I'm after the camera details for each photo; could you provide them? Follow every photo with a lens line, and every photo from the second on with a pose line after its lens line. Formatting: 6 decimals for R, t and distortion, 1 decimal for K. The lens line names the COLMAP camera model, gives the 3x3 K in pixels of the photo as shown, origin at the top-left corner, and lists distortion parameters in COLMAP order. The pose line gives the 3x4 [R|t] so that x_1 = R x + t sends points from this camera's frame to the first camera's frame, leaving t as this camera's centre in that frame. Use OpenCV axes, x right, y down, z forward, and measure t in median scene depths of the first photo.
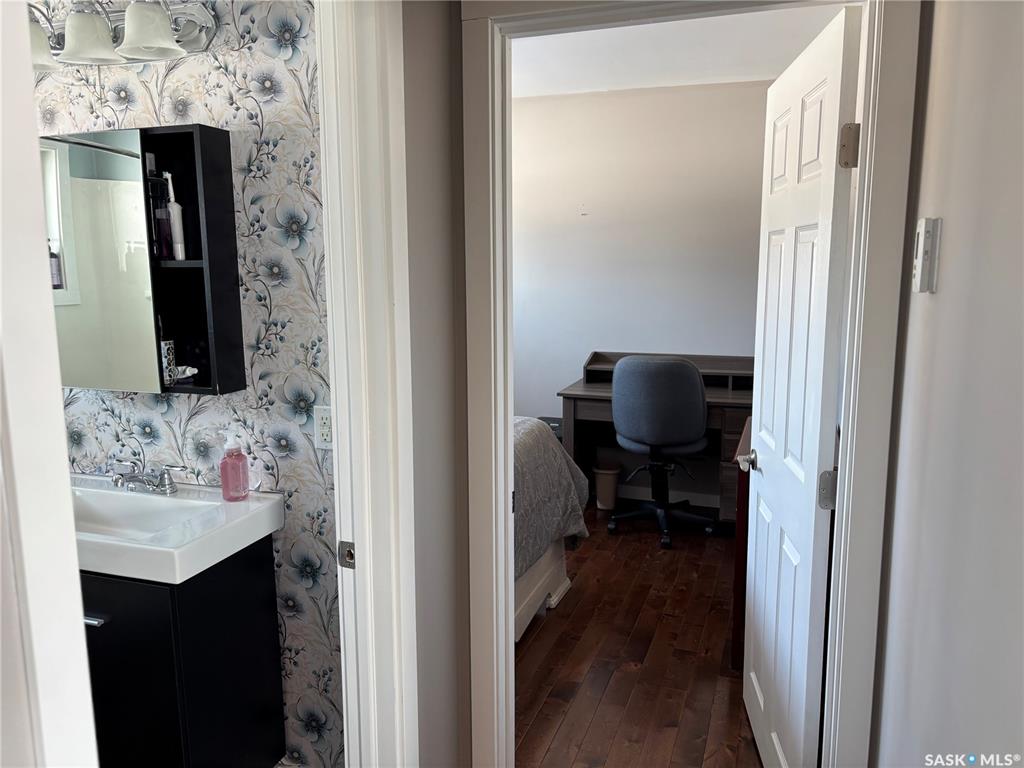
lens RADIAL K [[775.2, 0, 515.1], [0, 775.2, 384.6], [0, 0, 1]] dist [0.050329, -0.064002]
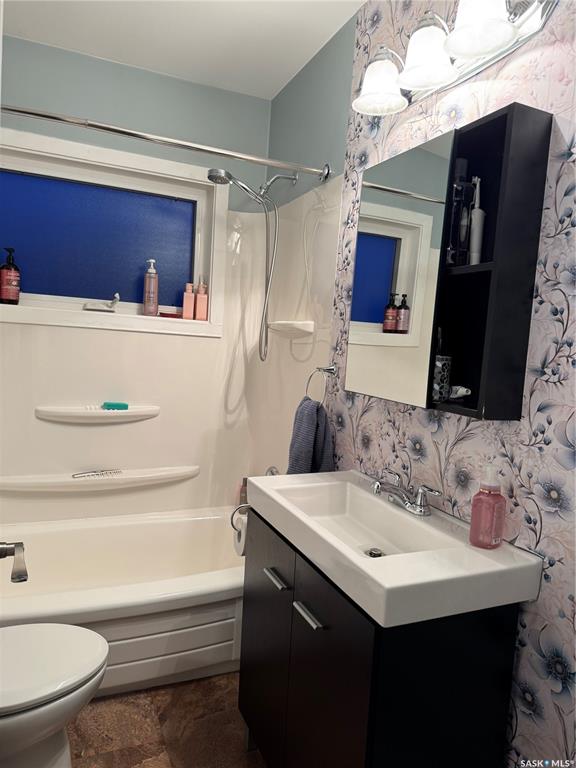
lens RADIAL K [[535.6, 0, 282.4], [0, 535.6, 390.9], [0, 0, 1]] dist [0.066477, -0.082241]
pose [[0.670264, 0.120743, -0.732235, -0.092755], [-0.182737, 0.983148, -0.005154, 0.024372], [0.719273, 0.137261, 0.681033, 0.413093]]
